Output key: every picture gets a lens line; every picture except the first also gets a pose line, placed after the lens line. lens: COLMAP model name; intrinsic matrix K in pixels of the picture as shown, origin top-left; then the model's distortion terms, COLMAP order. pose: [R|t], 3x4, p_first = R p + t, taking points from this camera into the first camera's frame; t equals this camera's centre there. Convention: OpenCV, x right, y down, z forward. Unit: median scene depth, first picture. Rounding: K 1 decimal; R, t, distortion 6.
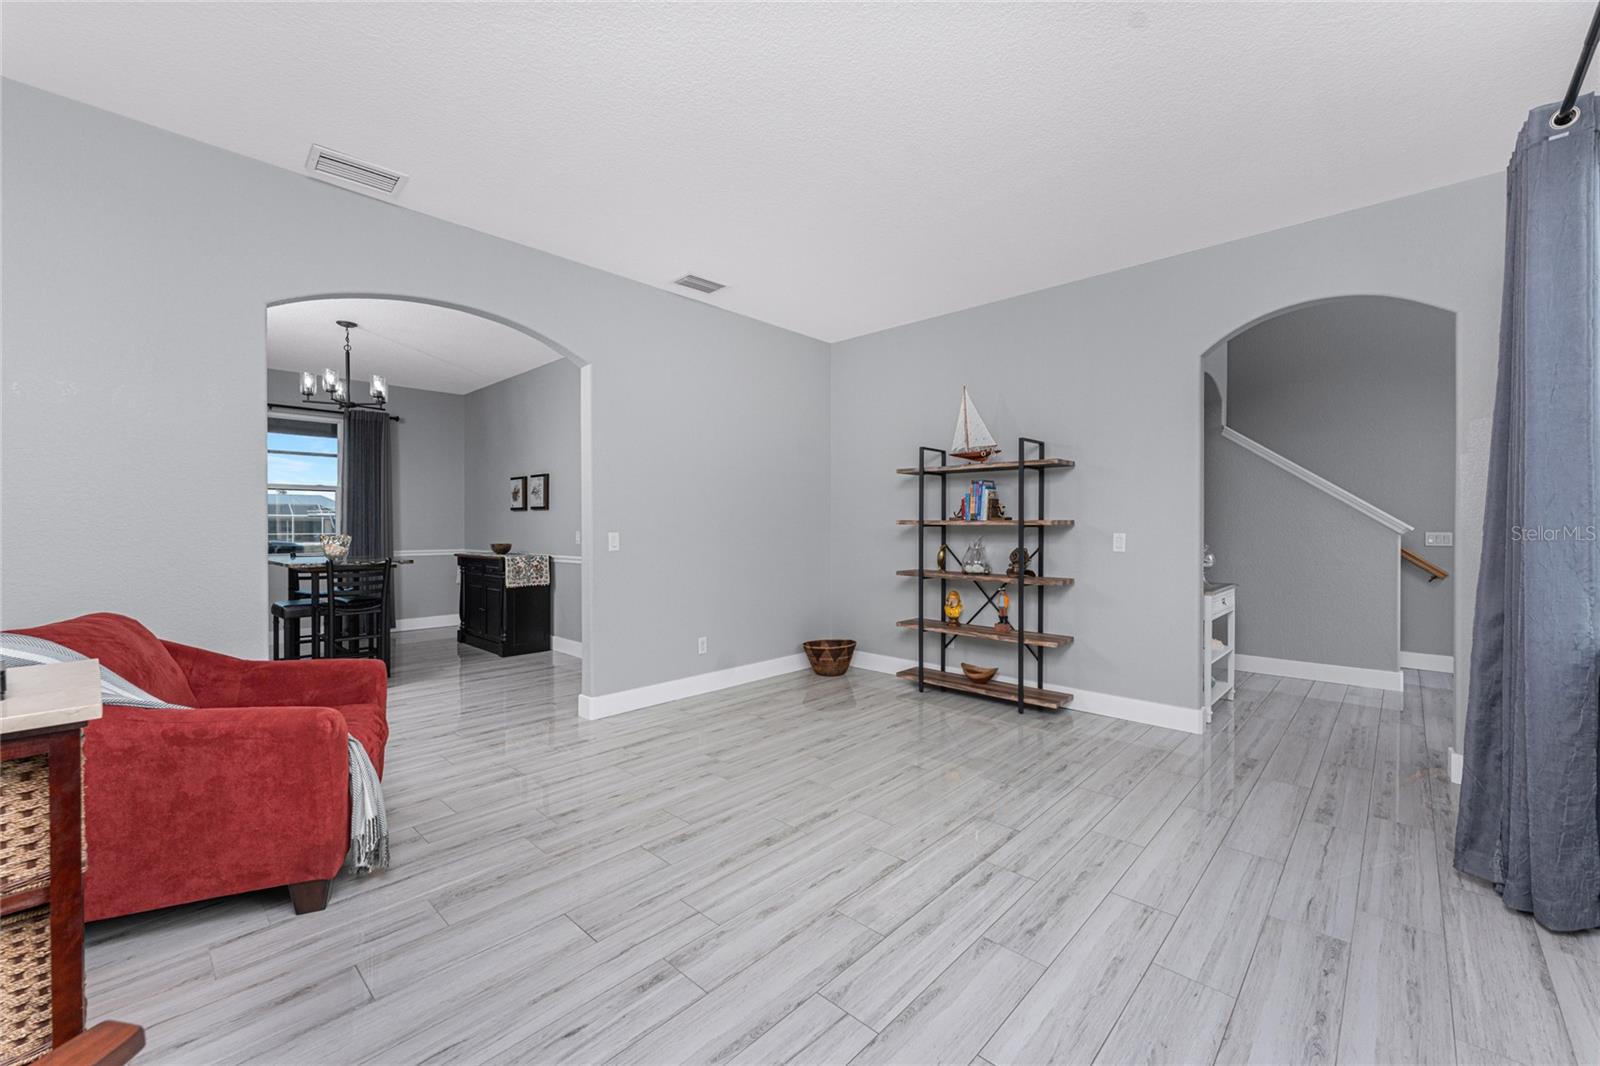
lens RADIAL K [[640.3, 0, 804.6], [0, 640.3, 533.2], [0, 0, 1]] dist [0.000678, -0.000032]
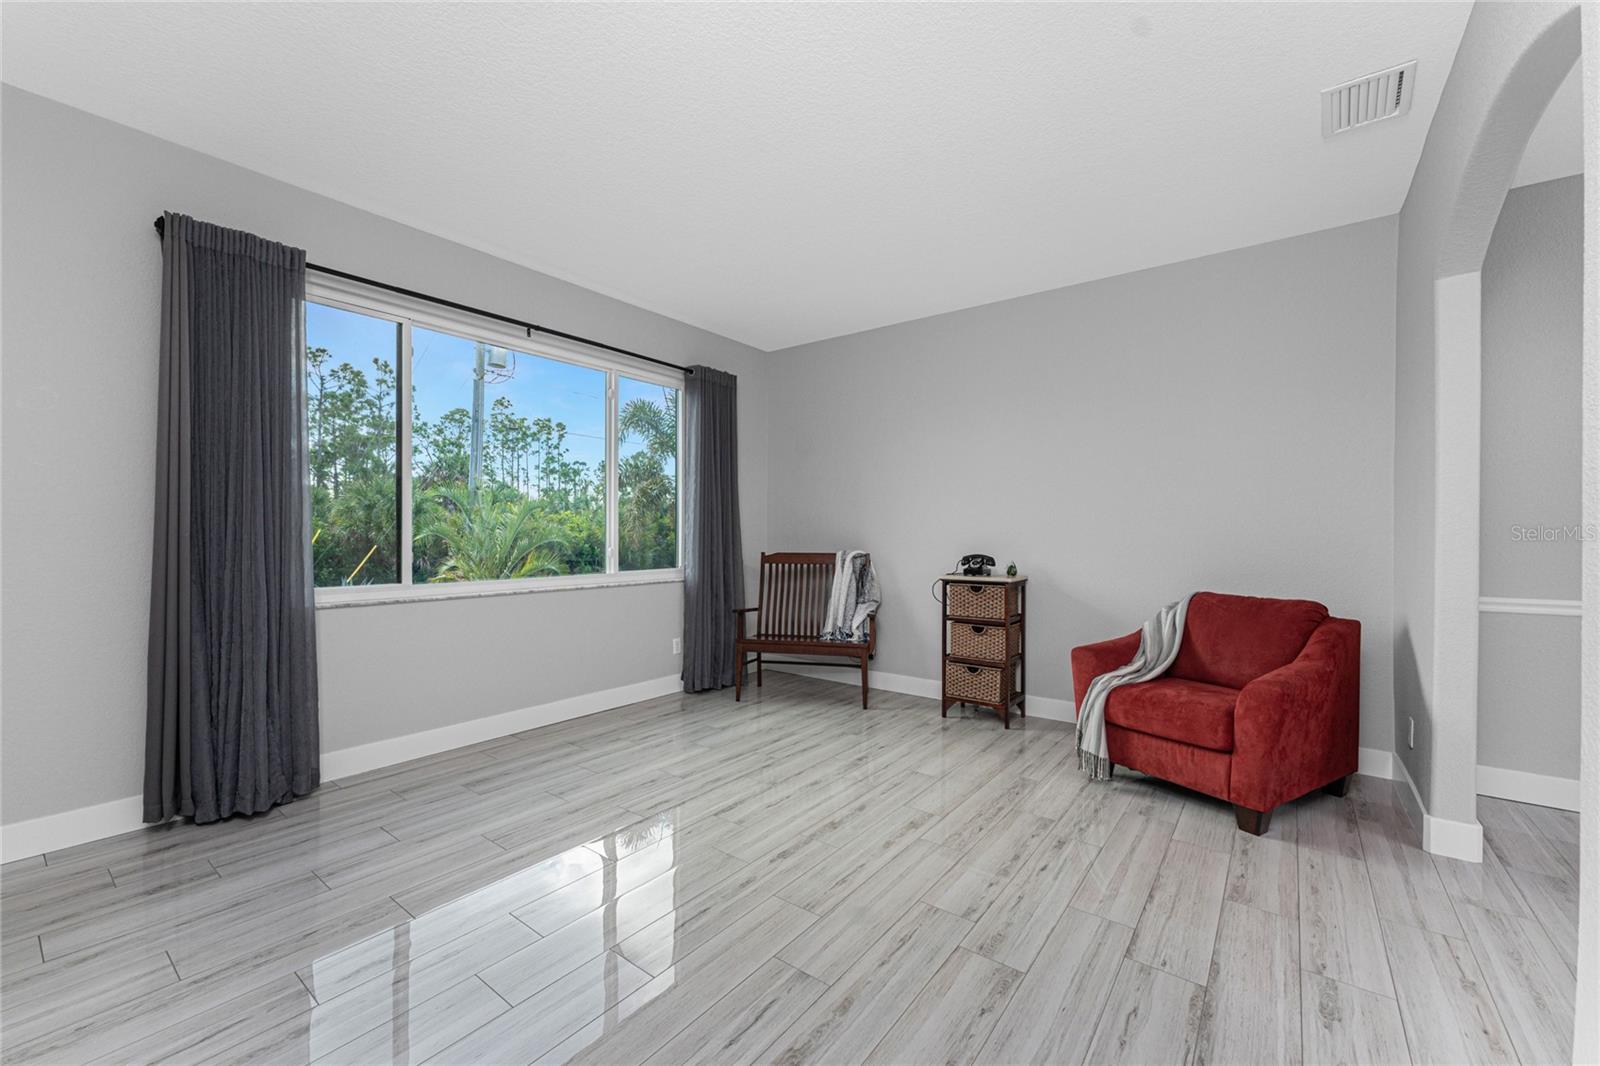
lens RADIAL K [[640.3, 0, 804.6], [0, 640.3, 533.2], [0, 0, 1]] dist [0.000678, -0.000032]
pose [[-0.994714, -0.005844, -0.102517, 0.085183], [-0.006817, 0.999935, 0.009143, -0.018267], [0.102457, 0.009793, -0.994689, 1.650482]]
